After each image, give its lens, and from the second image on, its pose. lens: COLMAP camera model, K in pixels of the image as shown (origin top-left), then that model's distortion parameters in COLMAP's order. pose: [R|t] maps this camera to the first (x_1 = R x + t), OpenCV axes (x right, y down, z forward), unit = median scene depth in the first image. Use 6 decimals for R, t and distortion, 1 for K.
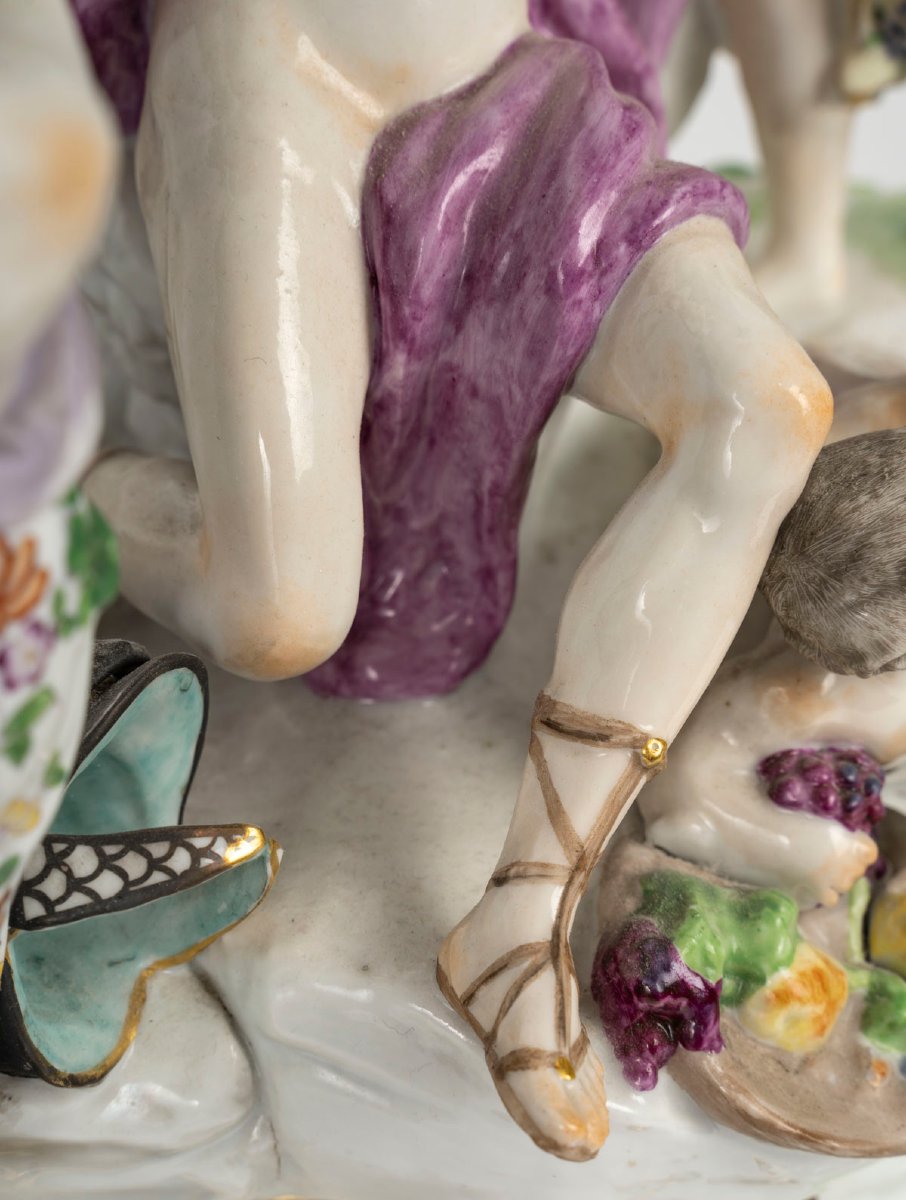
lens RADIAL K [[2779.0, 0, 452.4], [0, 2779.0, 603.1], [0, 0, 1]] dist [0.014728, 0.000000]
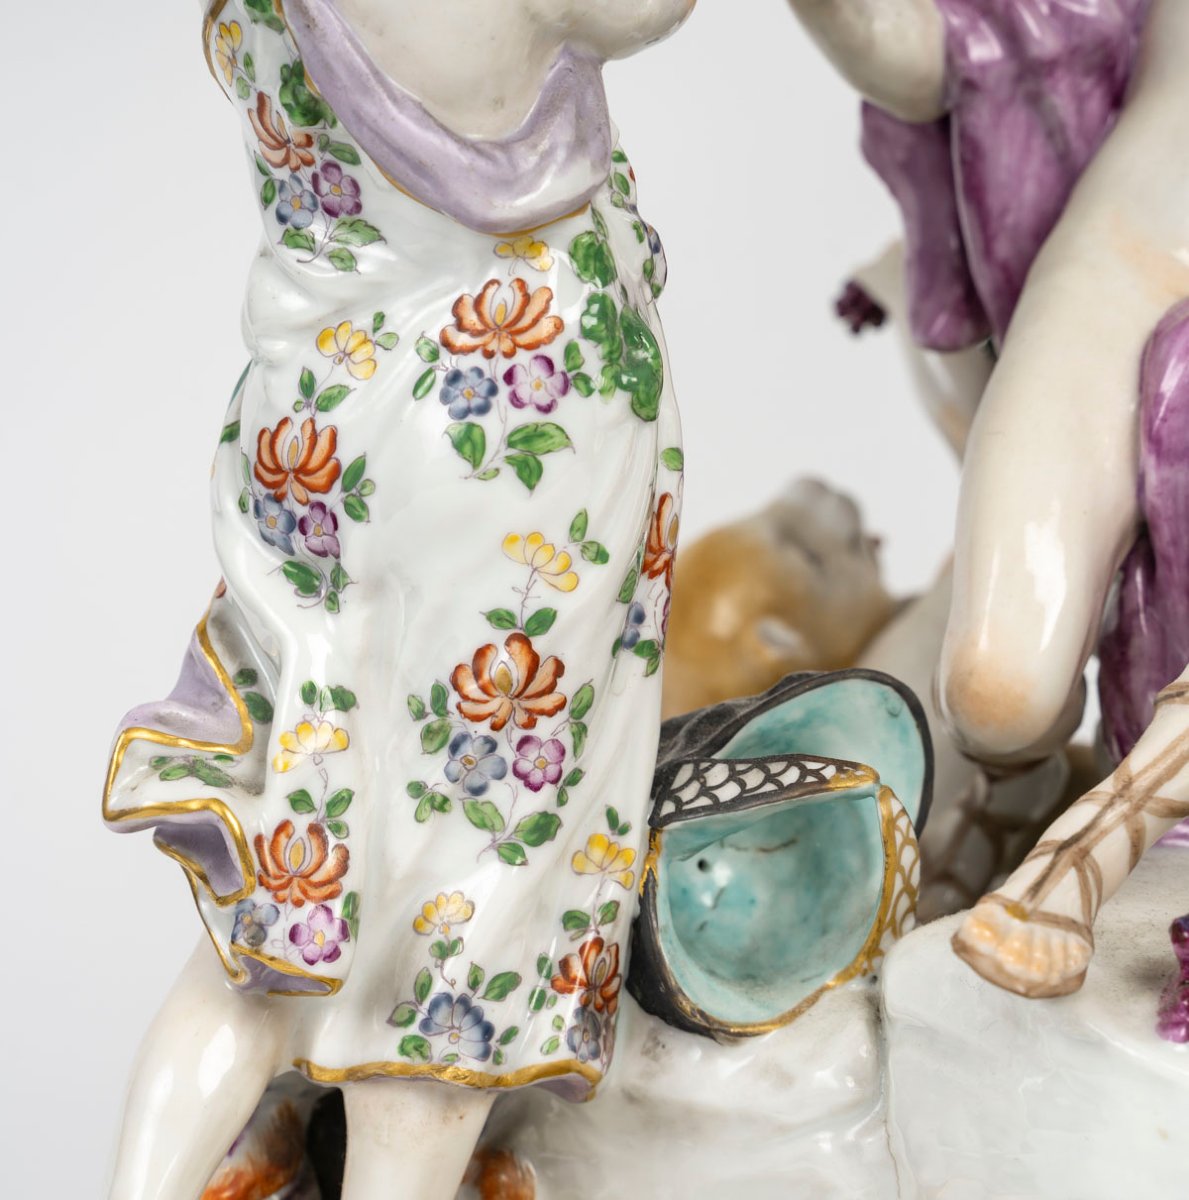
lens RADIAL K [[3587.8, 0, 595.8], [0, 3587.8, 601.7], [0, 0, 1]] dist [0.036135, 0.000000]
pose [[0.768889, -0.063928, -0.636178, 0.718735], [-0.278303, 0.862327, -0.423012, 0.626389], [0.575636, 0.502300, 0.645242, -0.000787]]
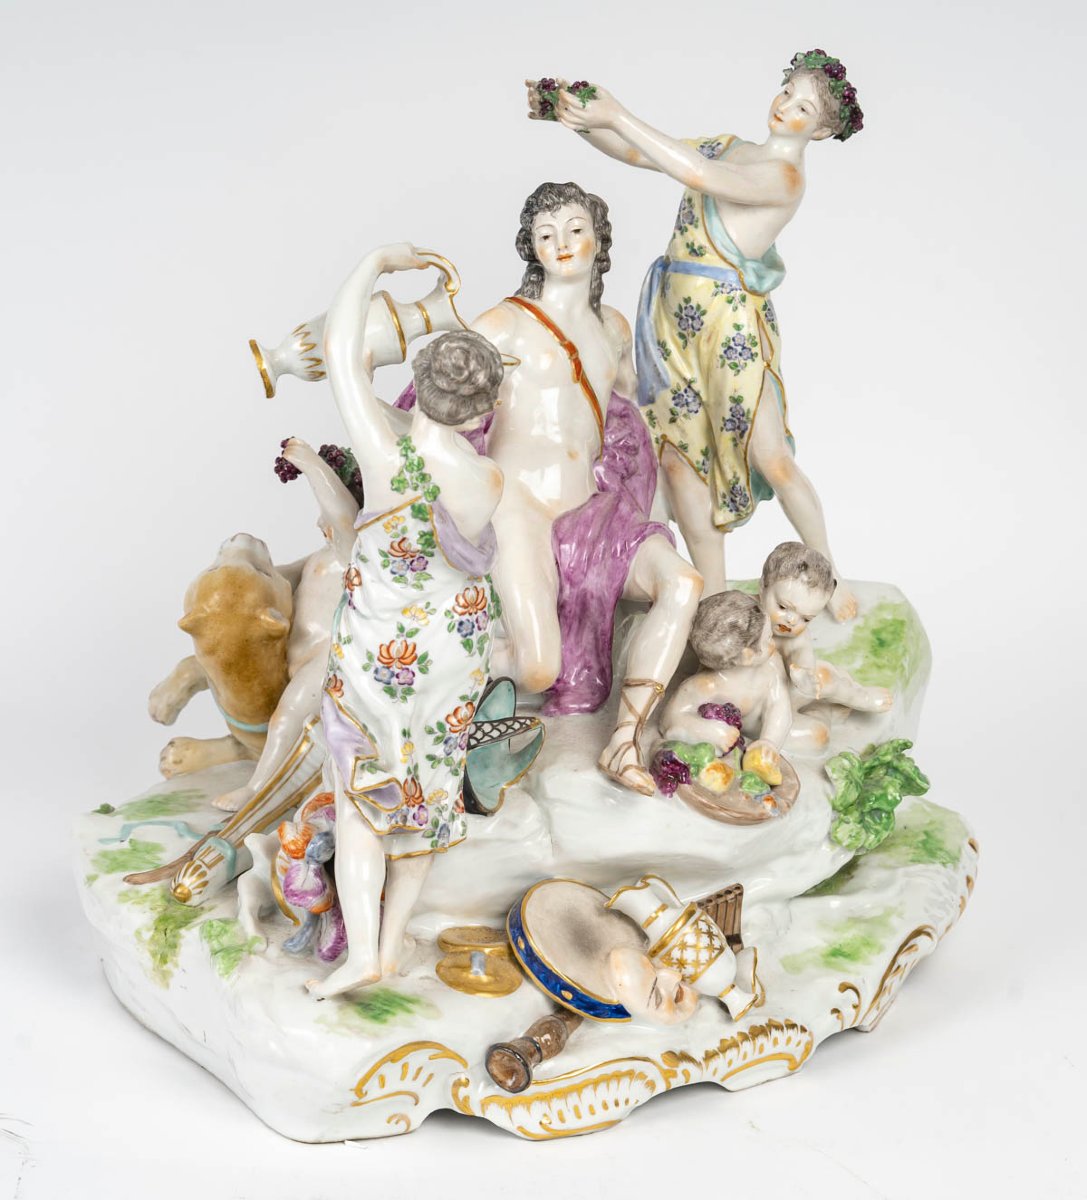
lens RADIAL K [[2944.6, 0, 542.3], [0, 2944.6, 597.4], [0, 0, 1]] dist [0.248657, 0.000000]
pose [[0.995618, -0.092133, 0.016016, -0.103945], [0.092653, 0.948675, -0.302376, 0.944850], [0.012665, 0.302535, 0.953054, -2.209274]]
